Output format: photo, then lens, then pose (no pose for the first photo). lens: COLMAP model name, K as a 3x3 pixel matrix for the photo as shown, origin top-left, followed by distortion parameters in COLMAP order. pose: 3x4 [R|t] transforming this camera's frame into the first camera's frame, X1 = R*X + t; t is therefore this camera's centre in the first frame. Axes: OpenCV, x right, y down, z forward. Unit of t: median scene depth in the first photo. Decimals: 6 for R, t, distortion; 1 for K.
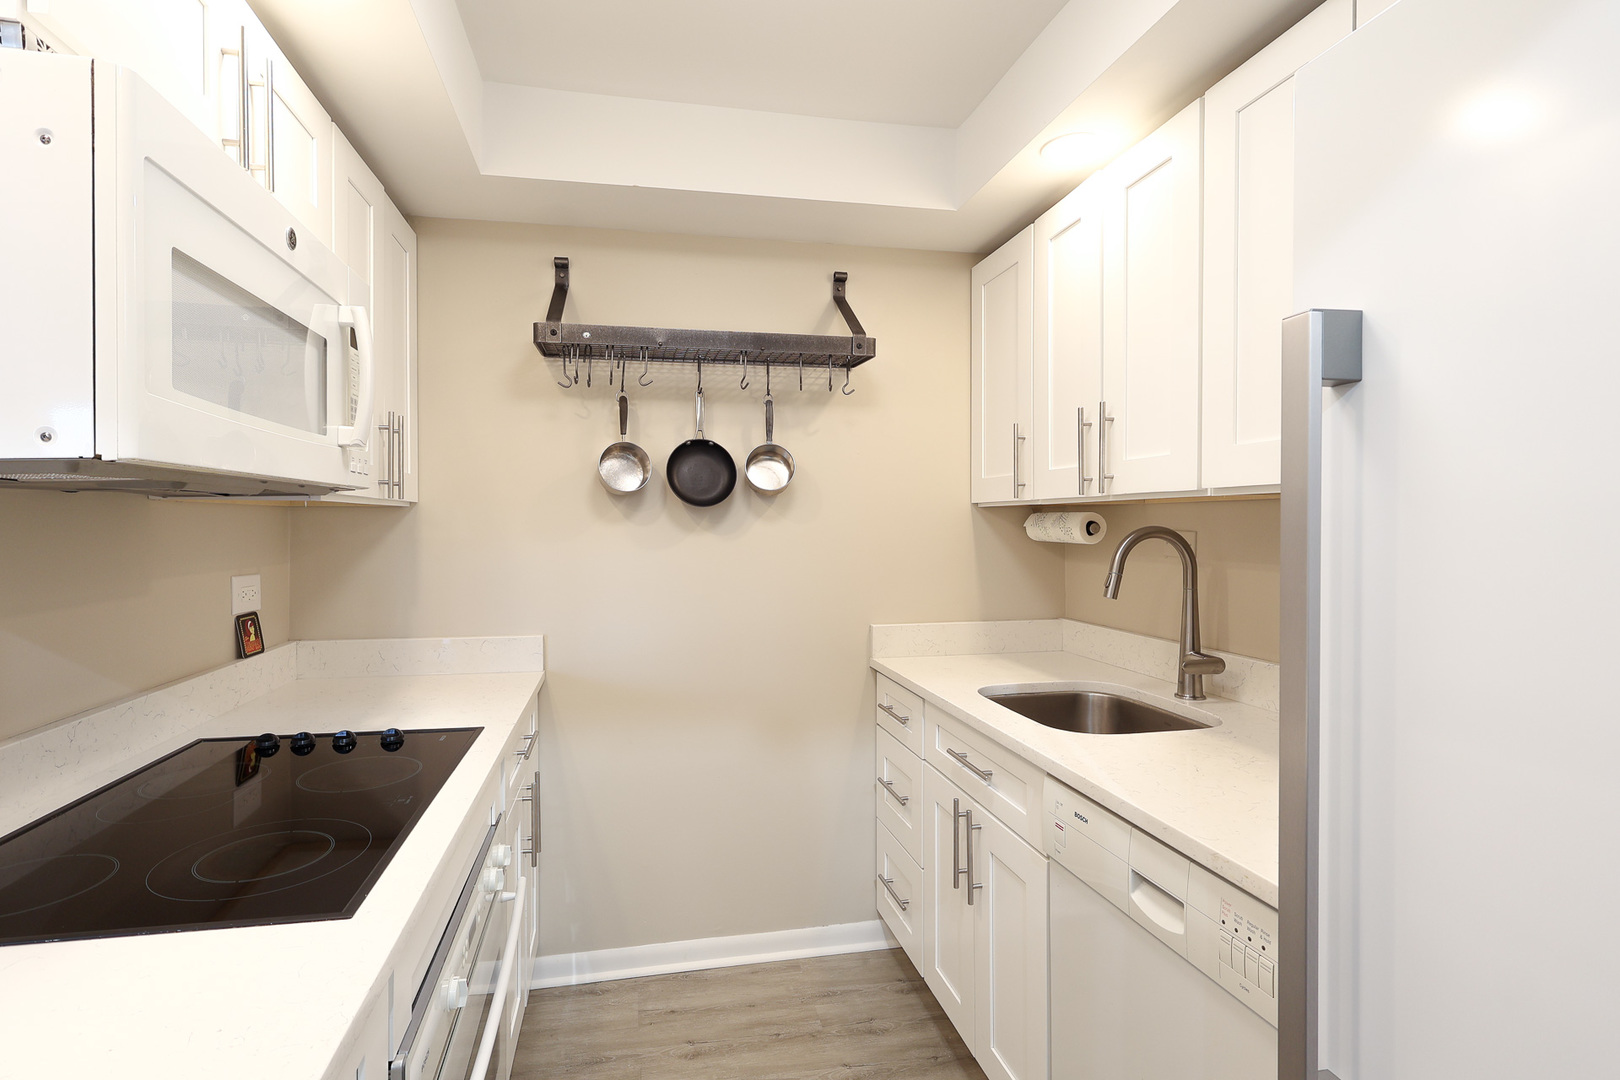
lens RADIAL K [[773.7, 0, 785.2], [0, 773.7, 532.3], [0, 0, 1]] dist [0.000289, -0.000785]
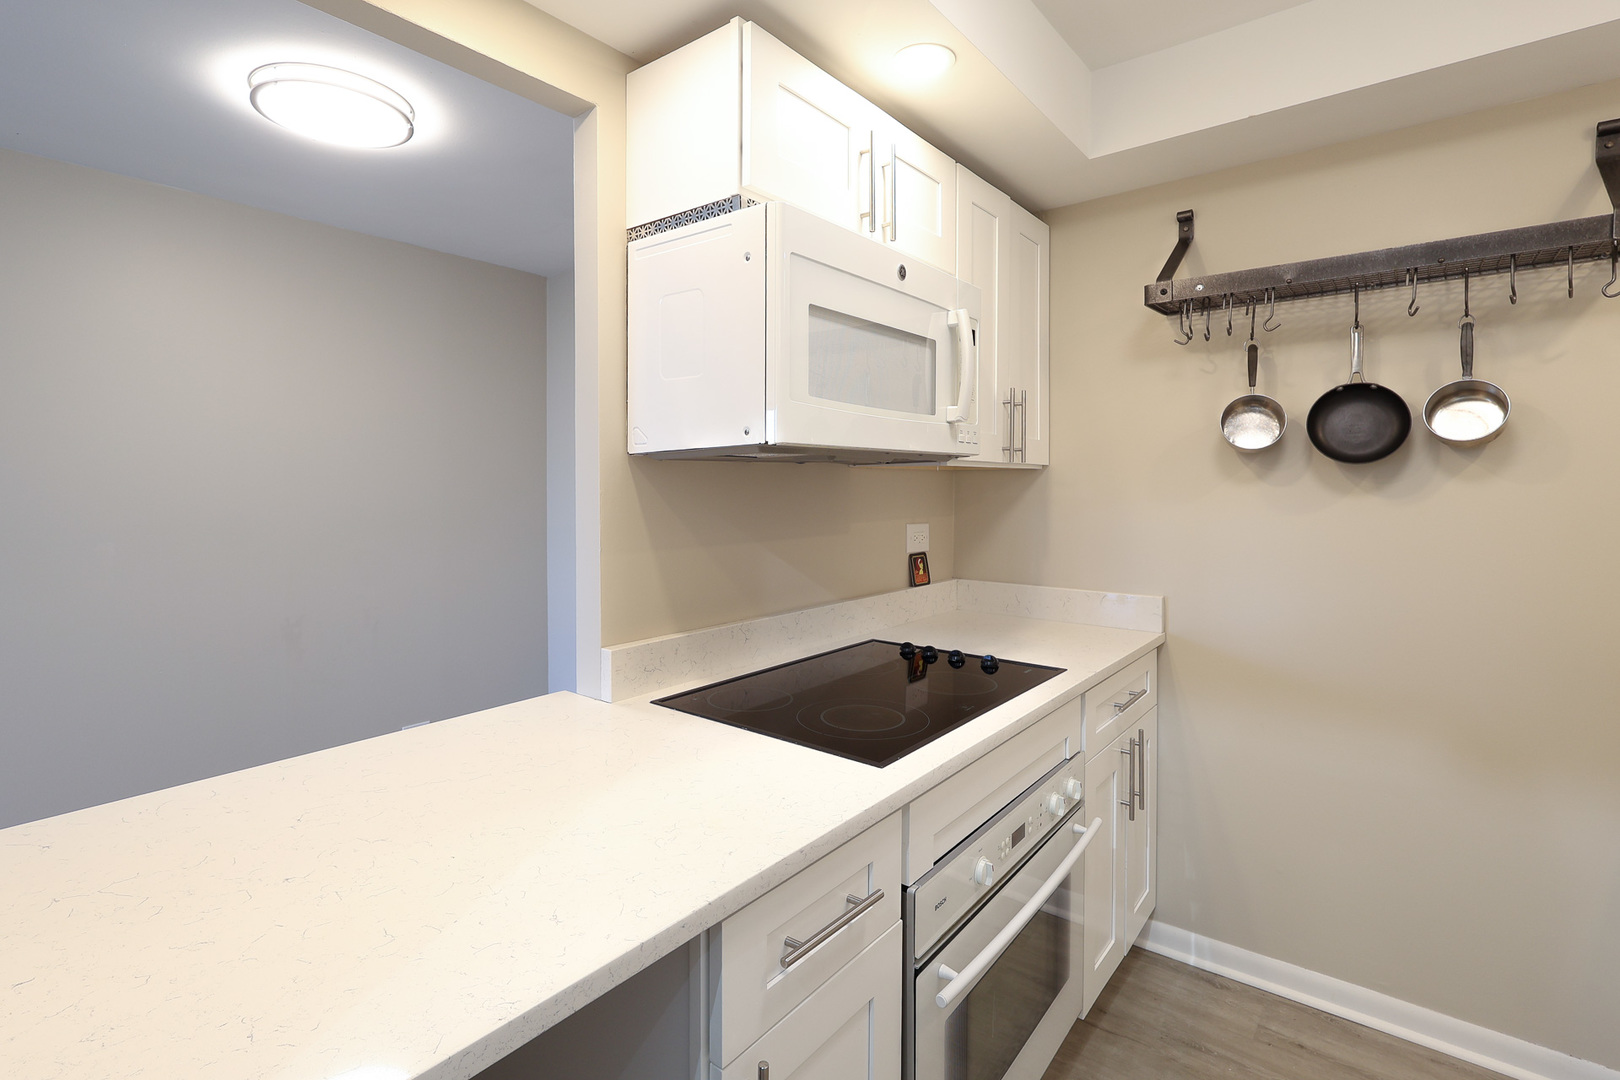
lens RADIAL K [[775.6, 0, 782.2], [0, 775.6, 486.2], [0, 0, 1]] dist [0.000121, -0.000444]
pose [[0.634586, 0.001995, -0.772849, 0.153190], [-0.009571, 0.999940, -0.005277, 0.001328], [0.772793, 0.010745, 0.634567, -0.008523]]
